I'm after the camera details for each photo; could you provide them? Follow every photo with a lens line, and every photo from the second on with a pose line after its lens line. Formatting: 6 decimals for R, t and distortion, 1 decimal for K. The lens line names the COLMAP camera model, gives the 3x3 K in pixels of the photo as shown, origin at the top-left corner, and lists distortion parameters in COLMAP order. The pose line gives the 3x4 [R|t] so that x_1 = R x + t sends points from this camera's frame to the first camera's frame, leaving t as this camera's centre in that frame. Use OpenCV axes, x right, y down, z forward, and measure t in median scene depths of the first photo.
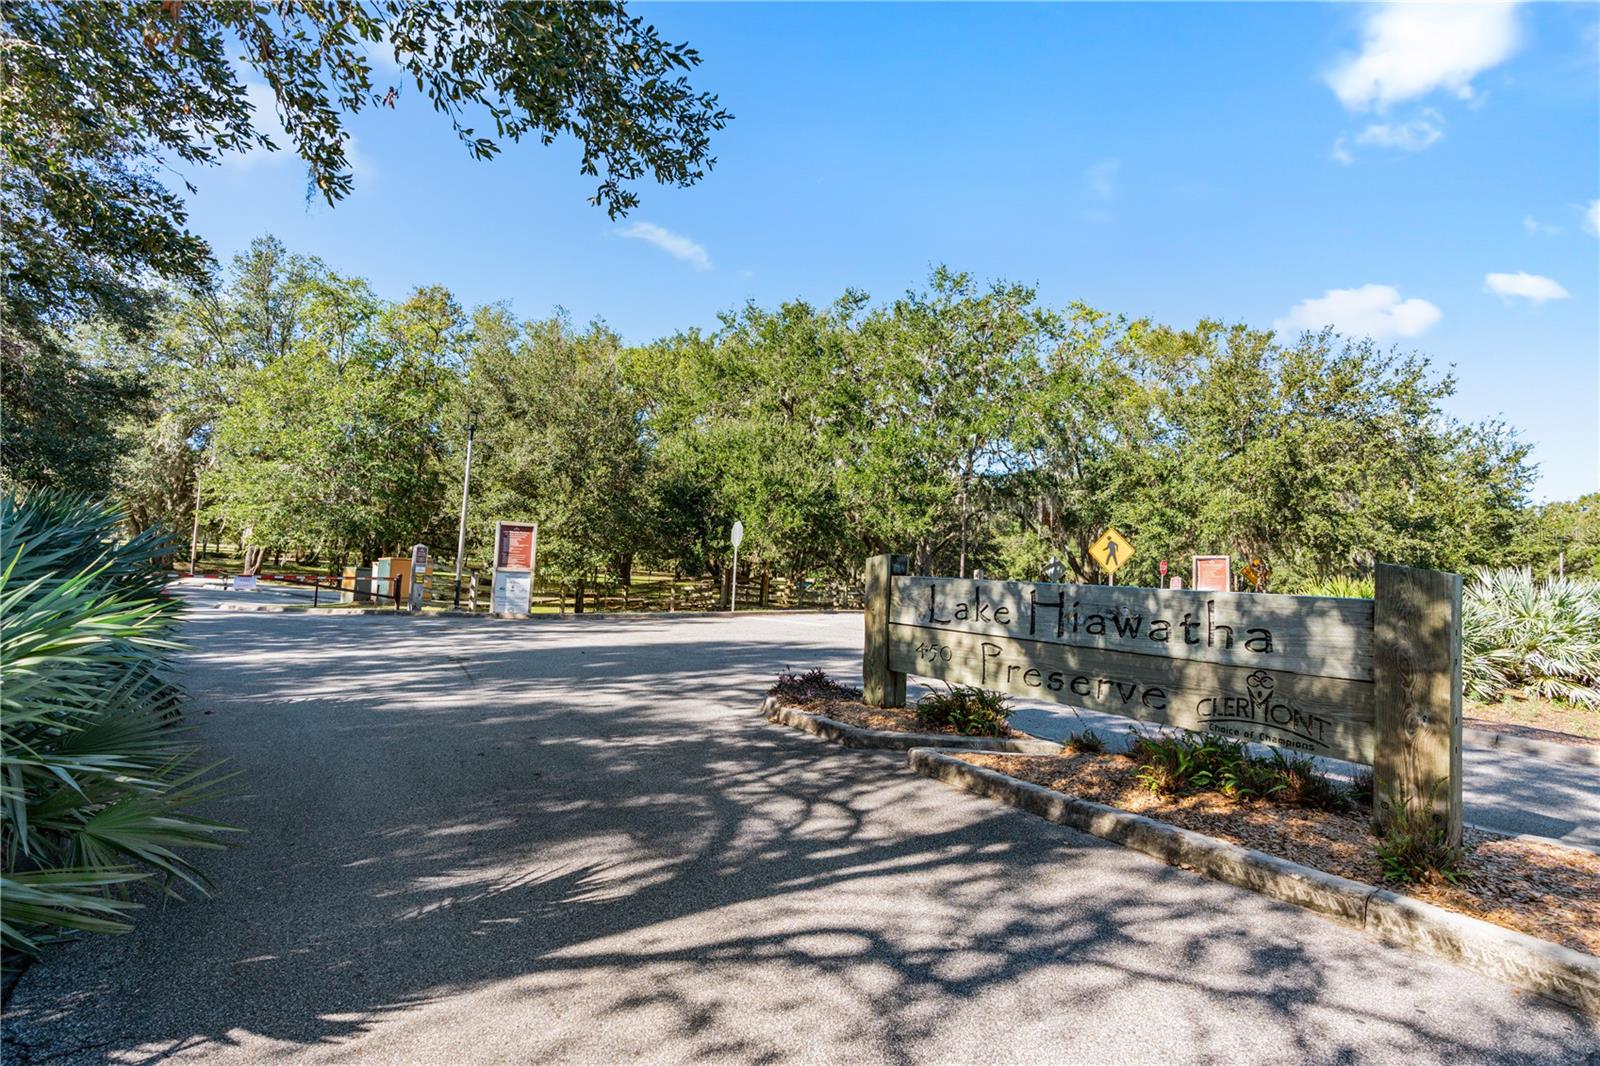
lens RADIAL K [[746.5, 0, 798.3], [0, 746.5, 533.9], [0, 0, 1]] dist [0.007619, 0.002133]
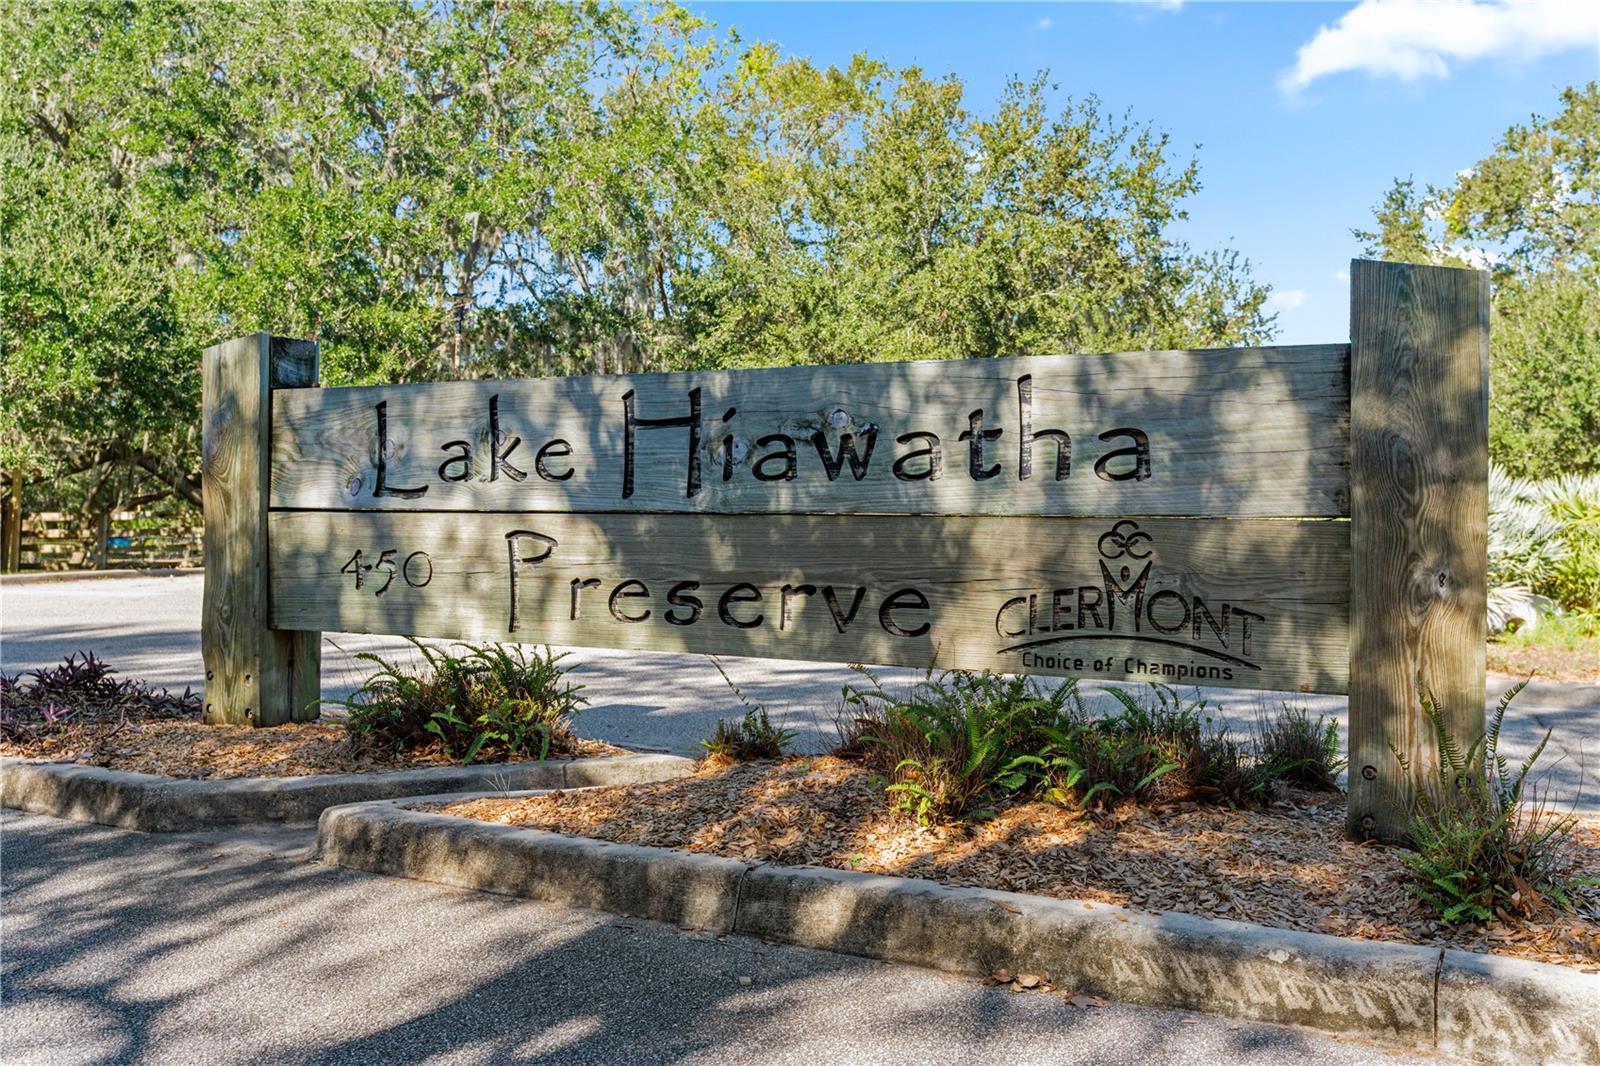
lens RADIAL K [[1268.9, 0, 802.0], [0, 1268.9, 529.8], [0, 0, 1]] dist [0.005581, 0.006583]
pose [[0.885759, -0.026019, 0.463416, 0.070003], [0.006651, 0.999037, 0.043379, 0.119340], [-0.464098, -0.035341, 0.885079, 0.322188]]
